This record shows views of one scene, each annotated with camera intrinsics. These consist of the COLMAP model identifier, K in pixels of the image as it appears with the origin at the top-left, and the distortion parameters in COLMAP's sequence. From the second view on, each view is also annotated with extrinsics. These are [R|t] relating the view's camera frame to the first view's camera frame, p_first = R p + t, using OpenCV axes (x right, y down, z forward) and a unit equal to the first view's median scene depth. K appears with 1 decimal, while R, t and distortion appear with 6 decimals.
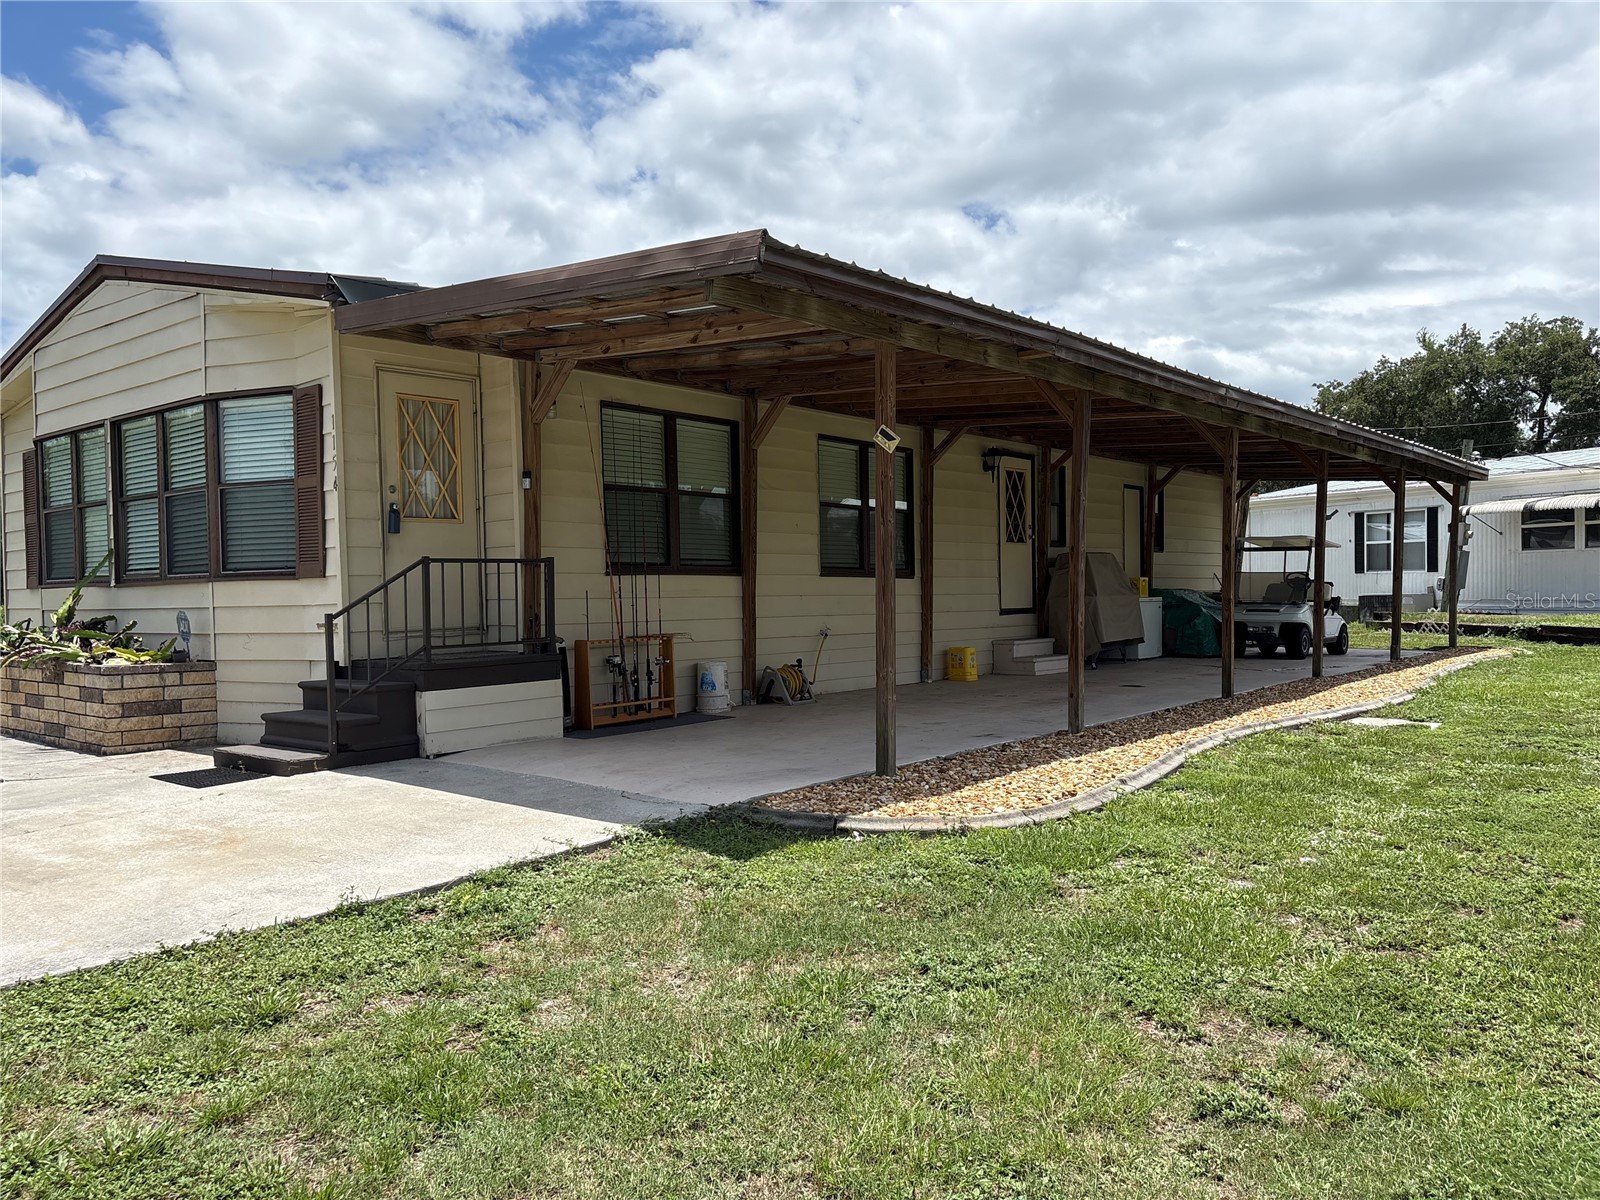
lens RADIAL K [[1217.0, 0, 791.5], [0, 1217.0, 605.0], [0, 0, 1]] dist [0.056763, -0.056152]
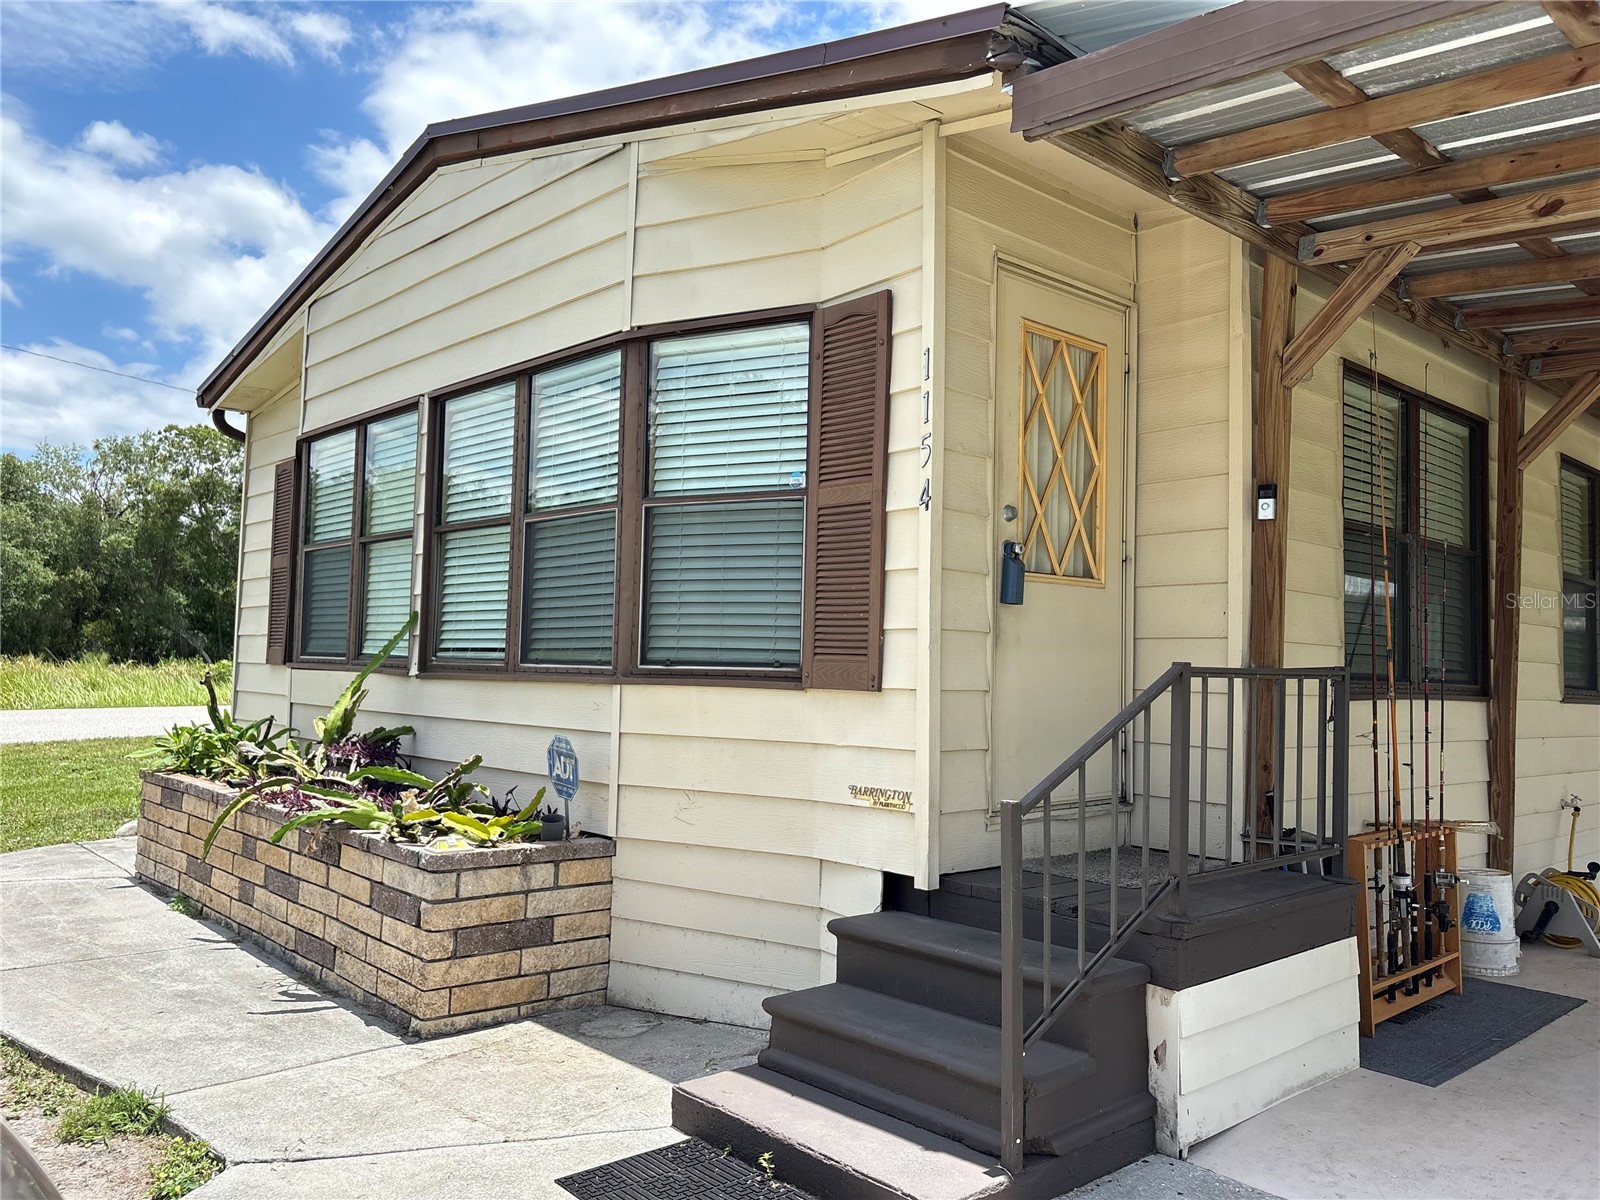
lens RADIAL K [[1217.0, 0, 757.4], [0, 1217.0, 579.4], [0, 0, 1]] dist [0.056763, -0.056152]
pose [[0.988307, 0.032620, -0.148945, -0.340778], [-0.044574, 0.995984, -0.077642, -0.025889], [0.145814, 0.083373, 0.985793, 0.500125]]
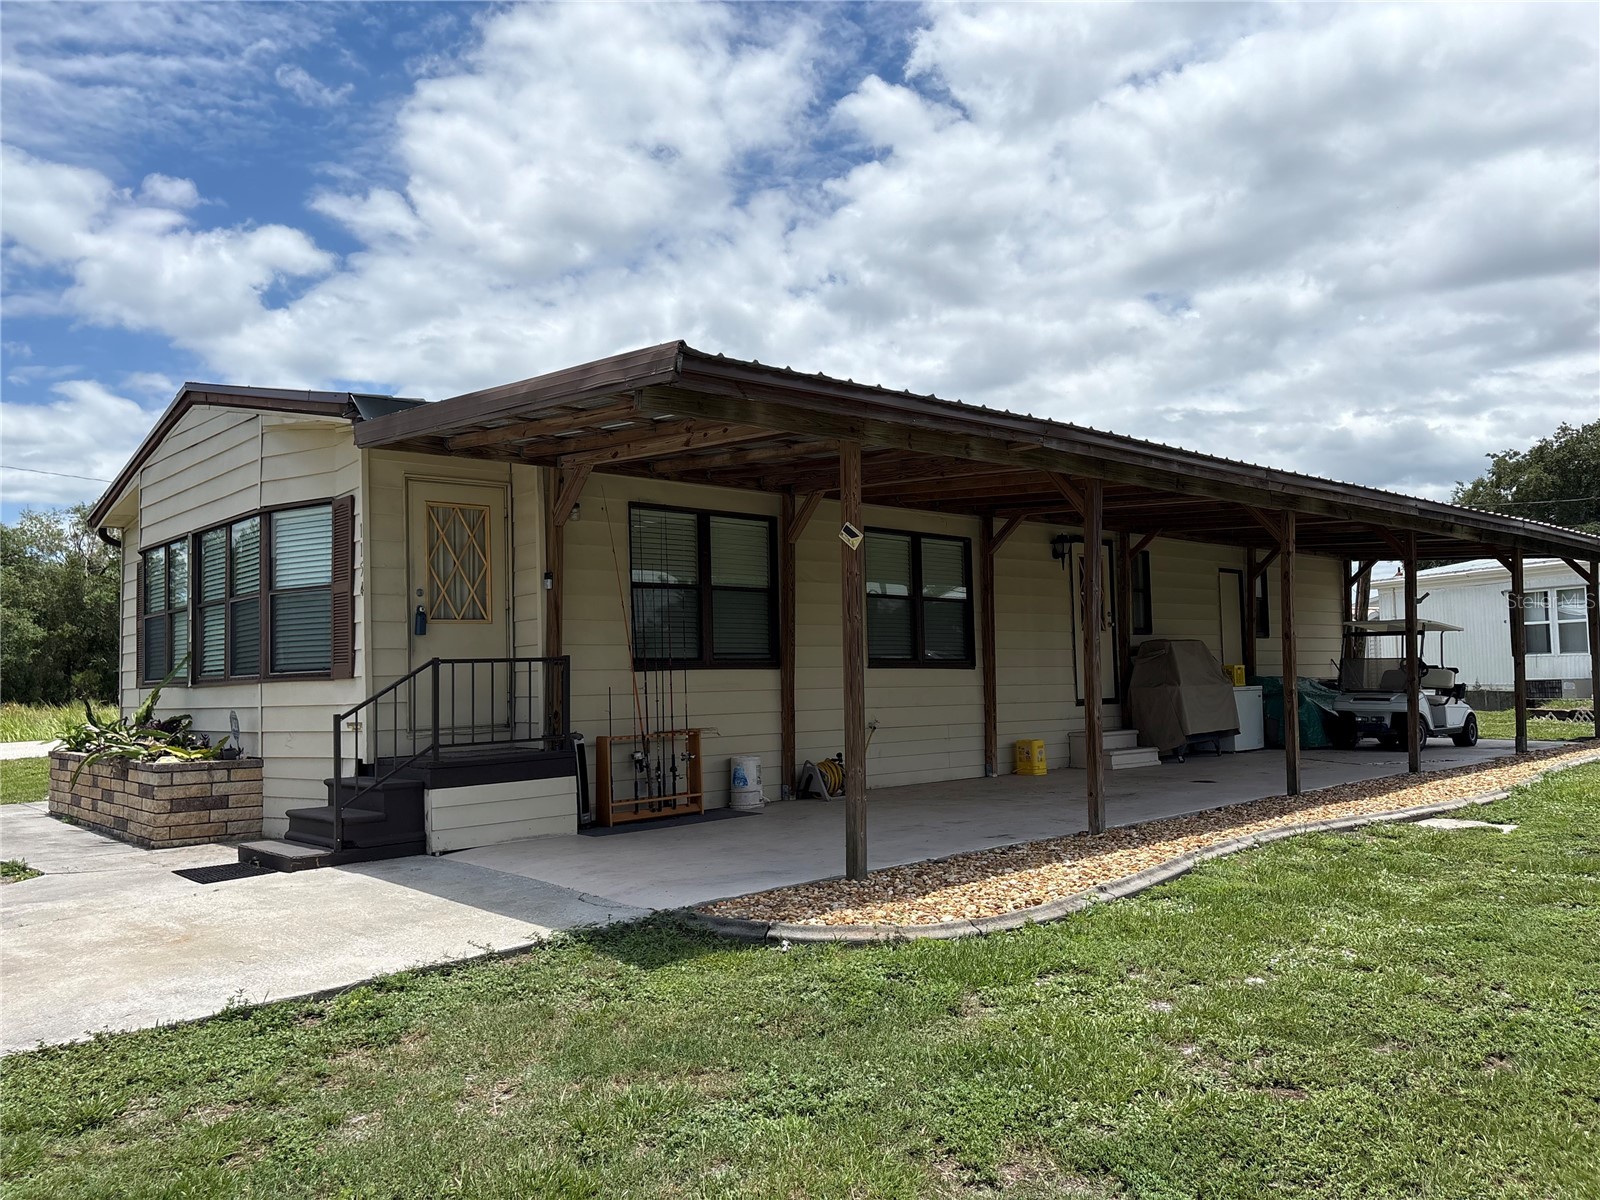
lens RADIAL K [[1217.0, 0, 795.7], [0, 1217.0, 592.2], [0, 0, 1]] dist [0.056763, -0.056152]
pose [[0.991552, -0.017662, -0.128505, 0.122524], [0.007258, 0.996689, -0.080987, -0.007584], [0.129510, 0.079370, 0.988396, 0.008875]]
